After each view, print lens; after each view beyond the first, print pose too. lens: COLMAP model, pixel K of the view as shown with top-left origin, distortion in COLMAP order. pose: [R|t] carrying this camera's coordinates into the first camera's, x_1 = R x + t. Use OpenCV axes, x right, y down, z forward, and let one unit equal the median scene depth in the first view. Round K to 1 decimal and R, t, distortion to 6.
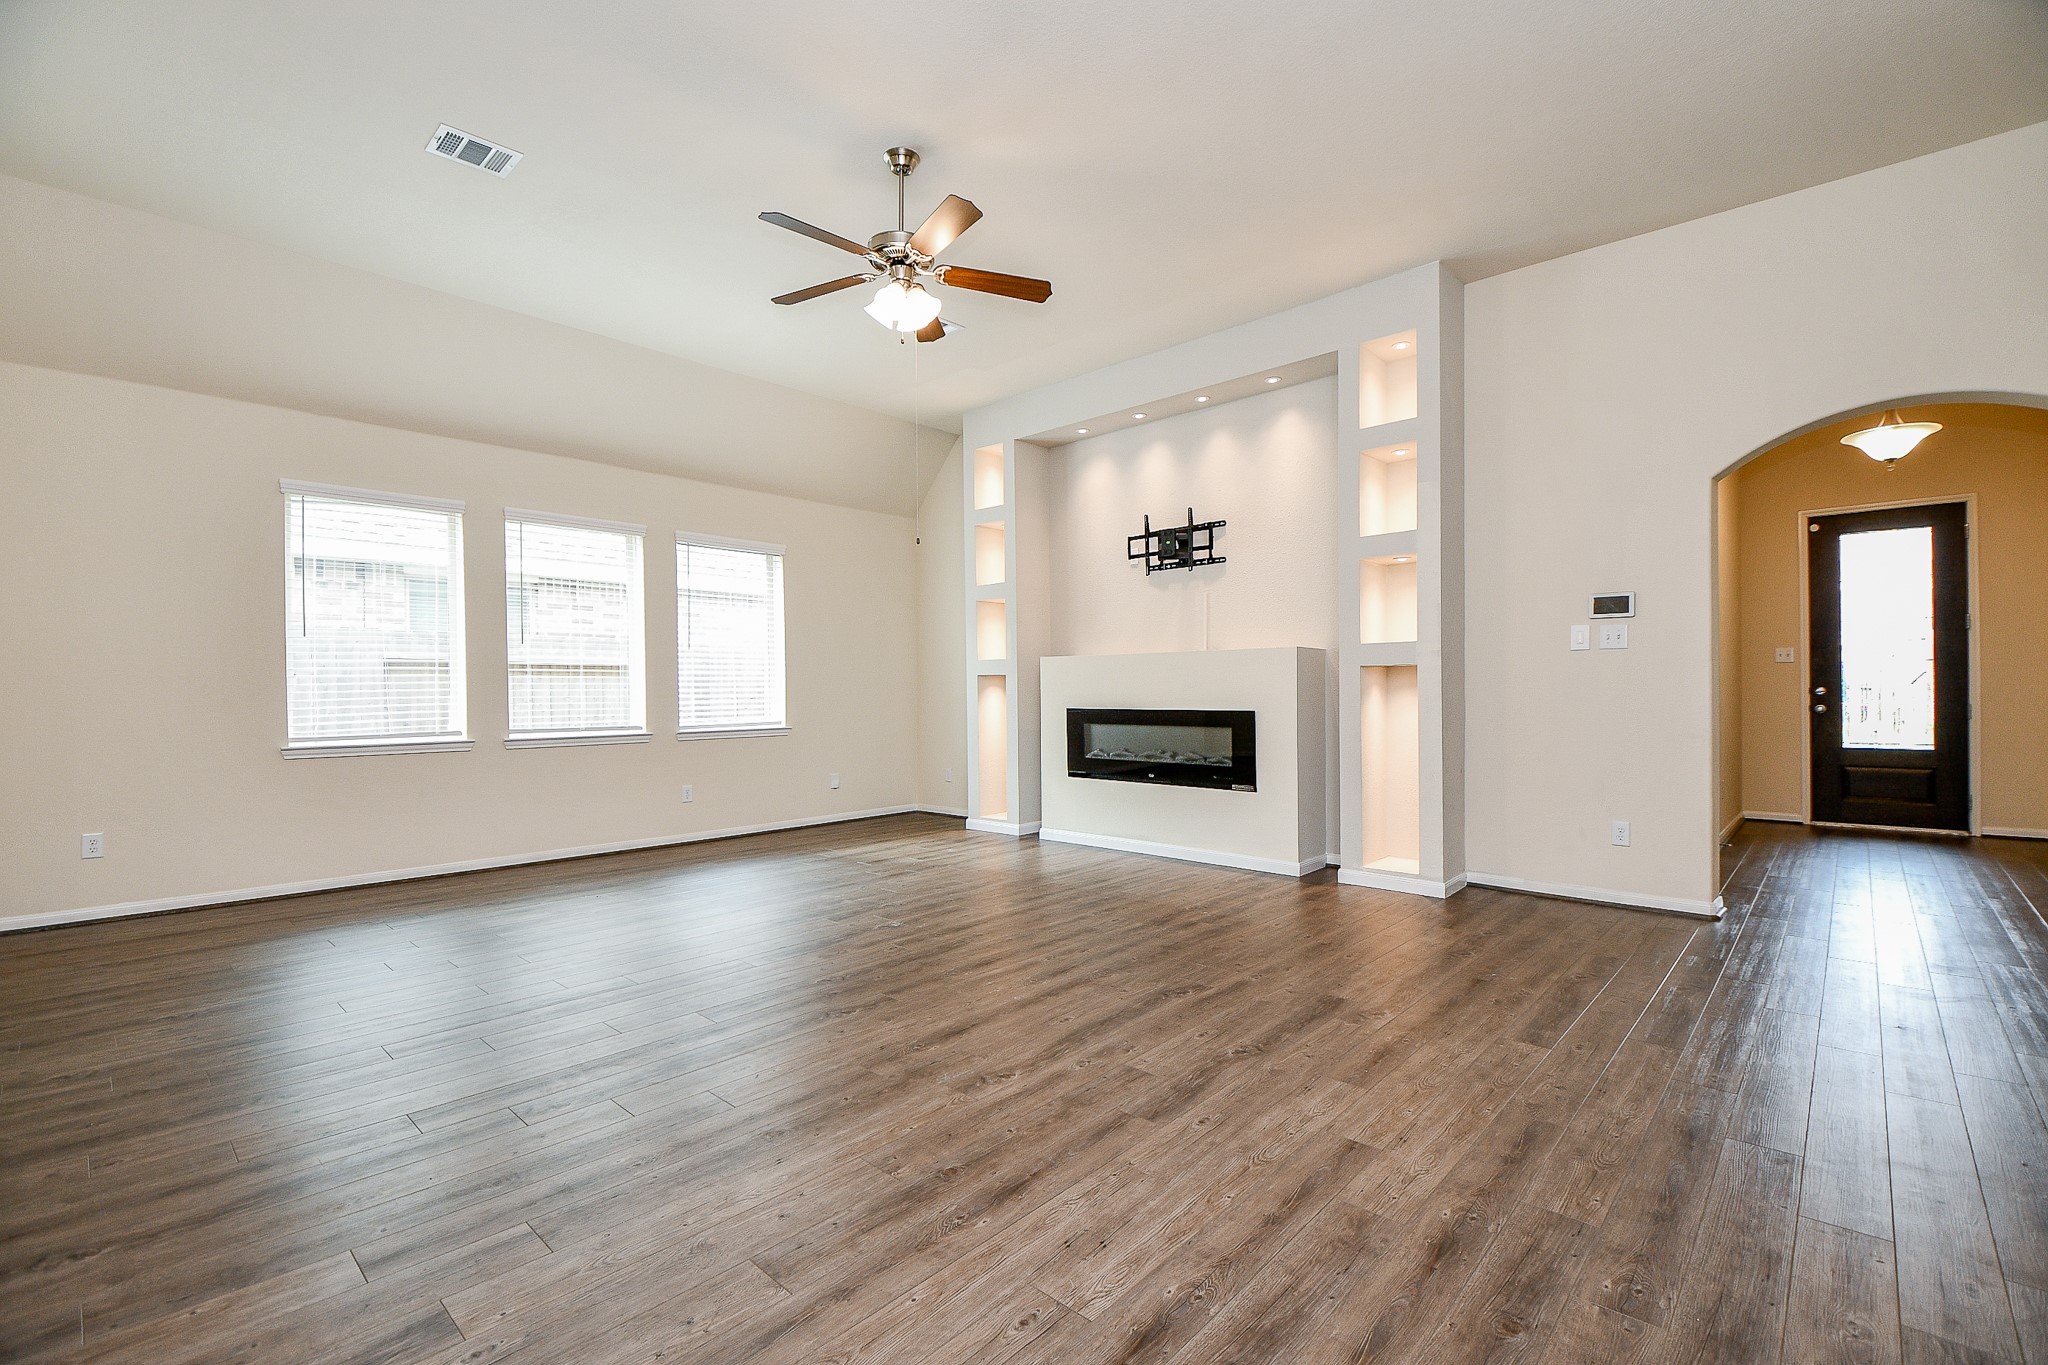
lens RADIAL K [[888.8, 0, 1037.5], [0, 888.8, 695.3], [0, 0, 1]] dist [-0.000312, -0.000403]
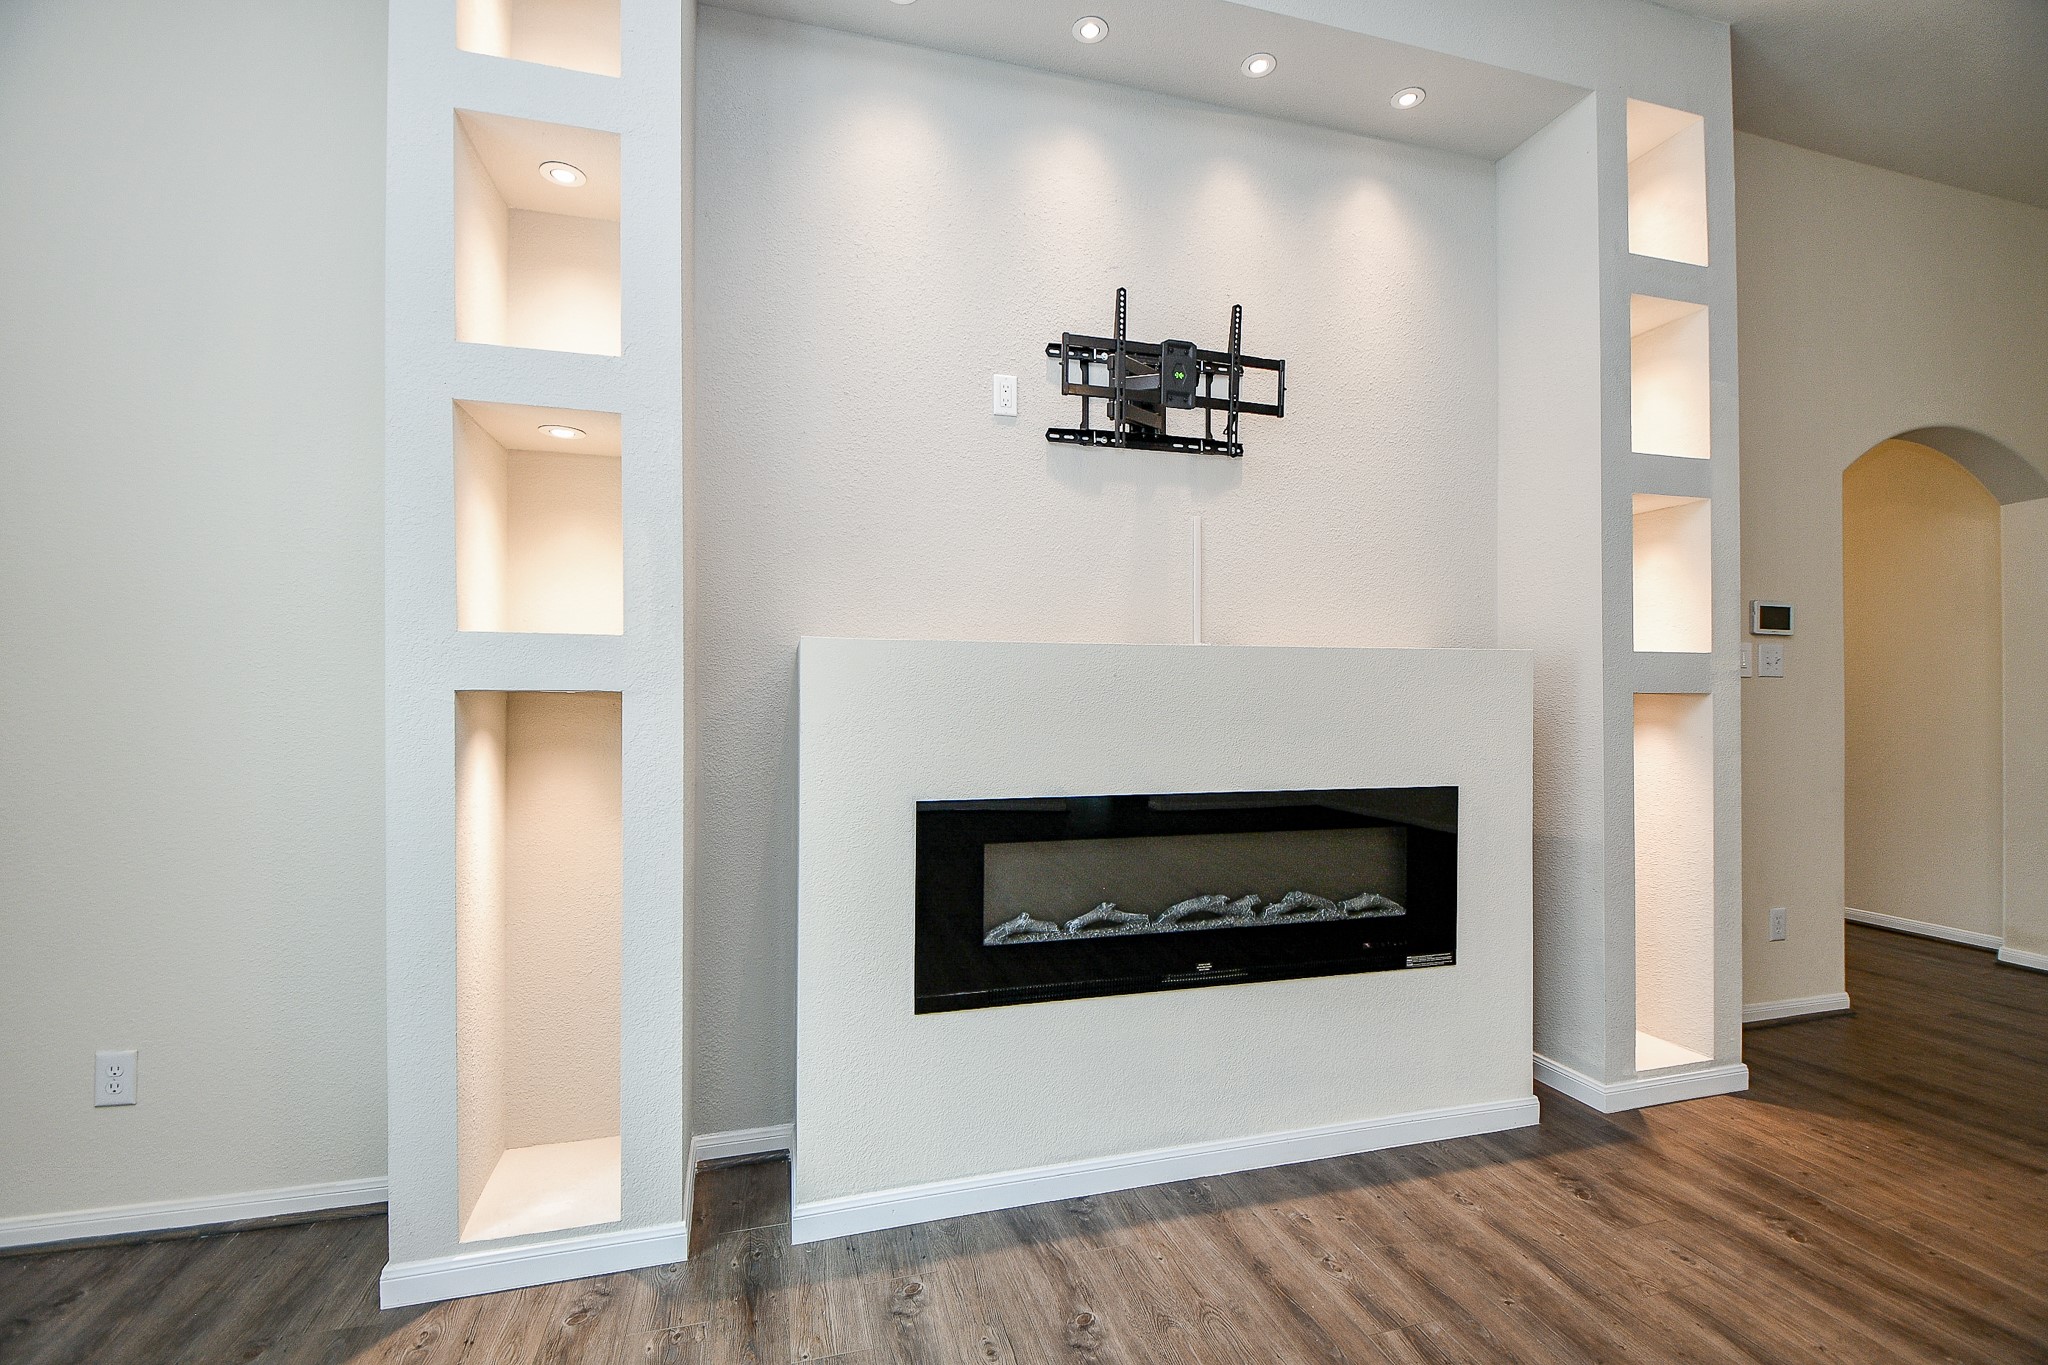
lens RADIAL K [[888.8, 0, 1037.5], [0, 888.8, 695.3], [0, 0, 1]] dist [-0.000312, -0.000403]
pose [[0.535490, 0.007496, 0.844508, -0.245712], [-0.001728, 0.999968, -0.007780, -0.024579], [-0.844540, 0.002707, 0.535486, 0.900414]]
